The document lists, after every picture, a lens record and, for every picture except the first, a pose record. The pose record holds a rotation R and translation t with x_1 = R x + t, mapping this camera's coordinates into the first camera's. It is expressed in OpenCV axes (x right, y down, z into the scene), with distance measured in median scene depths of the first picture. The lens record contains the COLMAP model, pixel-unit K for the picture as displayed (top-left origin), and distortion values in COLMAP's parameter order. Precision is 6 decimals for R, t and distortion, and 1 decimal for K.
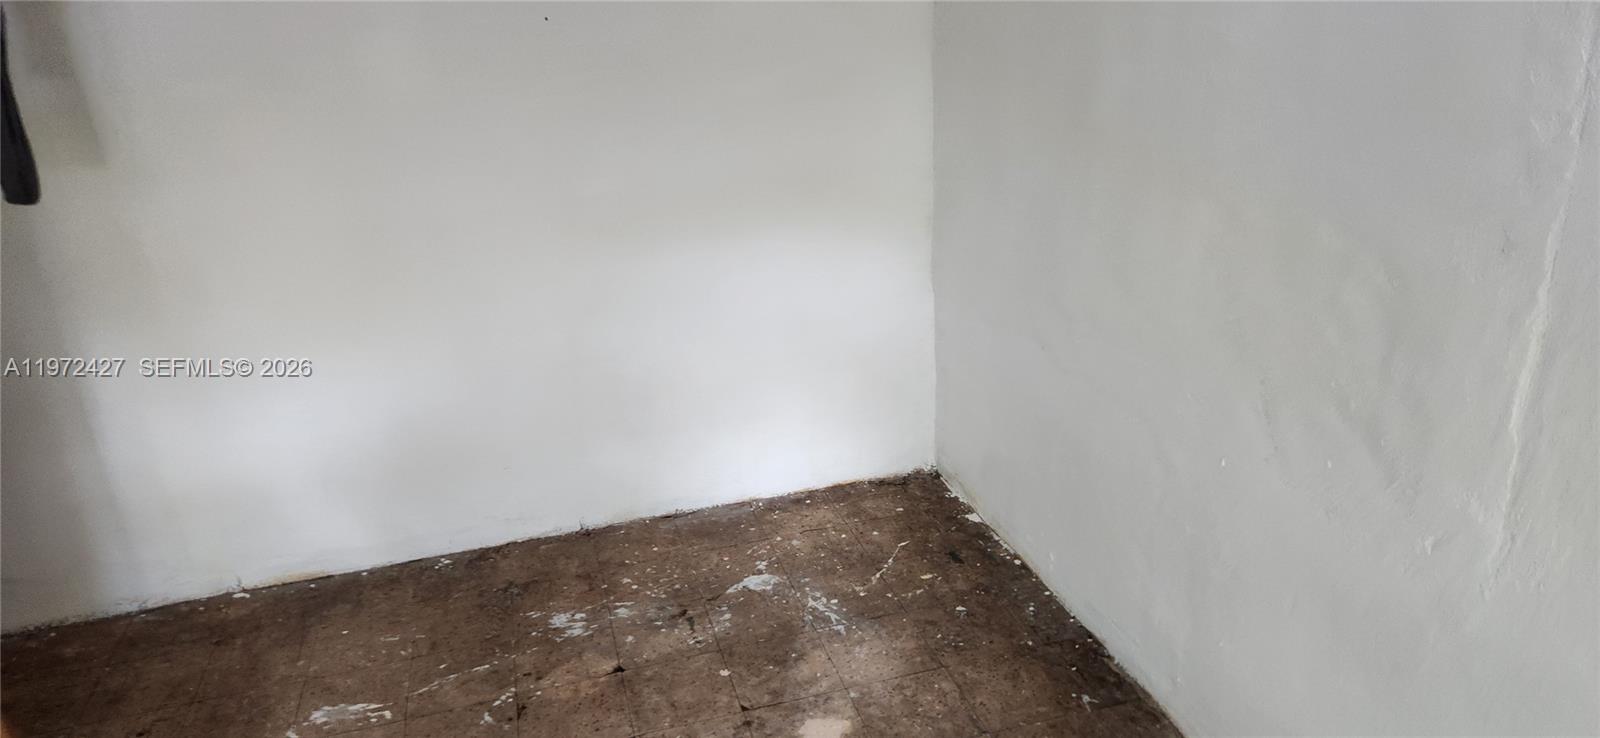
lens RADIAL K [[1051.3, 0, 800.0], [0, 1051.3, 369.0], [0, 0, 1]] dist [0.043897, -0.050757]
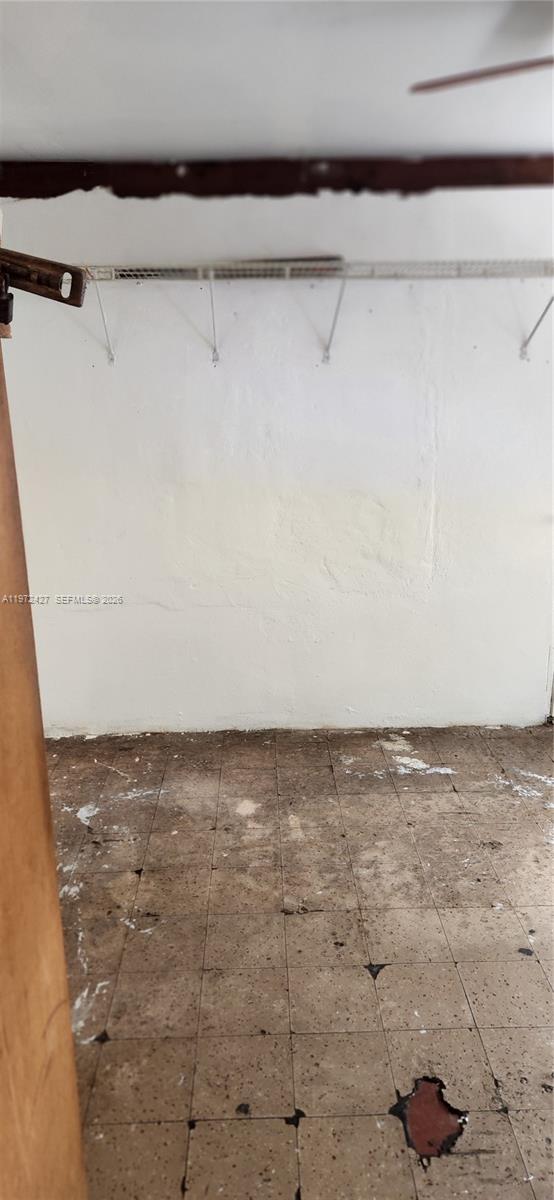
lens RADIAL K [[788.5, 0, 299.3], [0, 788.5, 638.5], [0, 0, 1]] dist [0.043897, -0.050757]
pose [[0.246181, -0.278417, 0.928374, -1.043799], [0.338064, 0.922364, 0.186968, -0.142192], [-0.908354, 0.267822, 0.321191, 0.359714]]
